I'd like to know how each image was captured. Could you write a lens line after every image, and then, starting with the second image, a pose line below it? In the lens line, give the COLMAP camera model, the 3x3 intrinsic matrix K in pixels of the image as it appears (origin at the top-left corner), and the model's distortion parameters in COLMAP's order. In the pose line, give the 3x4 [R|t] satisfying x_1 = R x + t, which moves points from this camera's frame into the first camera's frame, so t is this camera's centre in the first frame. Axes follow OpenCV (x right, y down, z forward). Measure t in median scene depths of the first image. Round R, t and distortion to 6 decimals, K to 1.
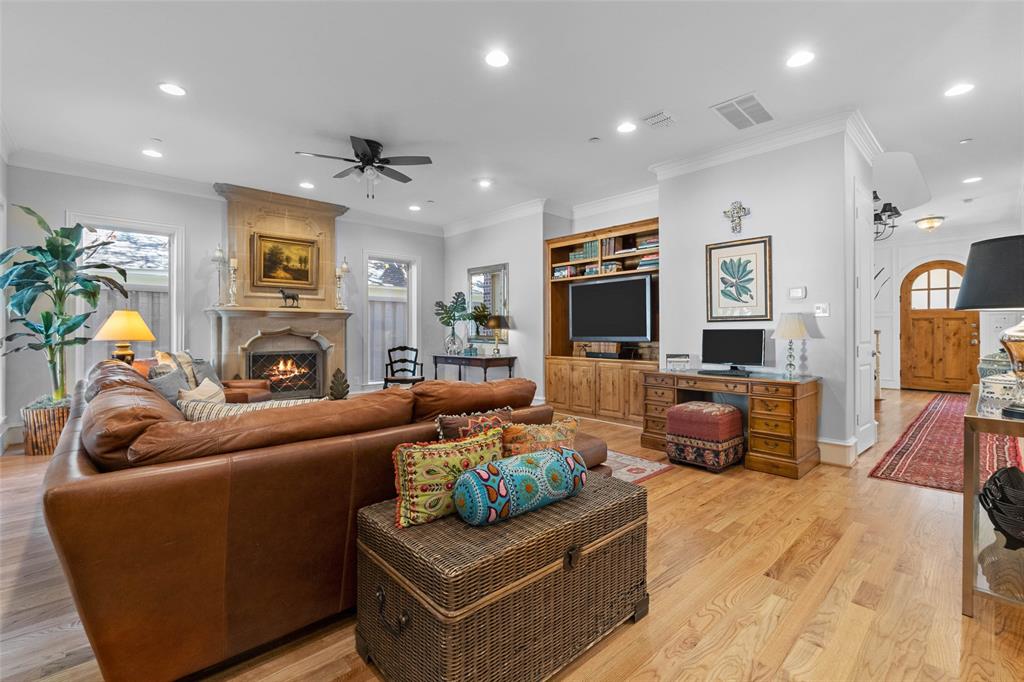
lens RADIAL K [[442.5, 0, 514.5], [0, 442.5, 330.8], [0, 0, 1]] dist [-0.004727, 0.002405]
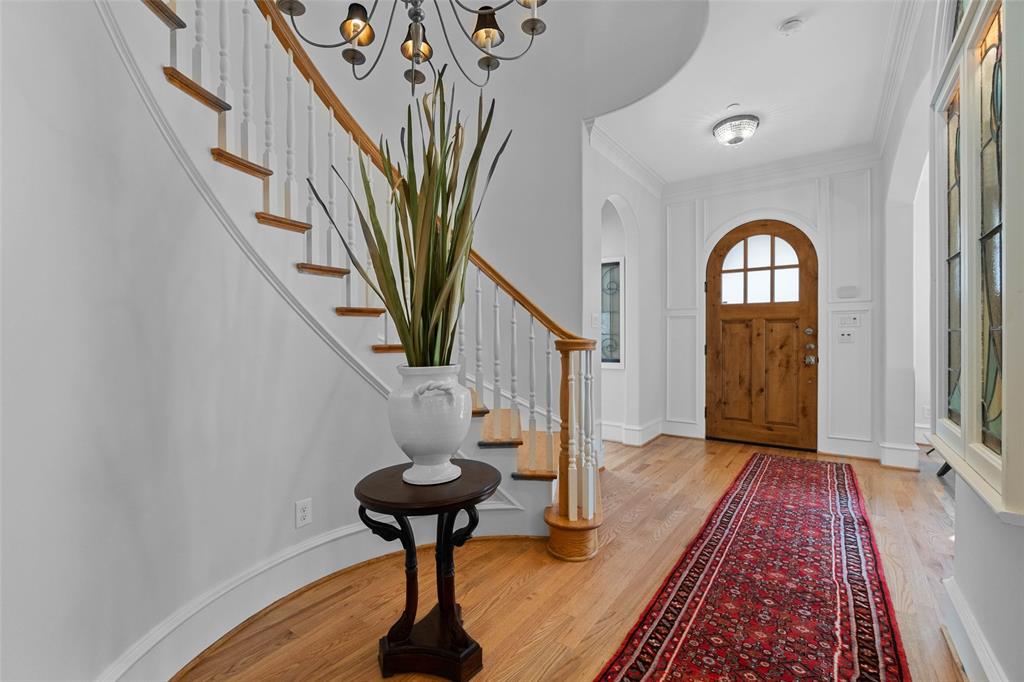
lens RADIAL K [[442.5, 0, 512.5], [0, 442.5, 339.8], [0, 0, 1]] dist [-0.004727, 0.002405]
pose [[0.979753, 0.006229, 0.200112, 0.519958], [-0.005155, 0.999969, -0.005889, 0.004083], [-0.200142, 0.004738, 0.979755, 0.488044]]
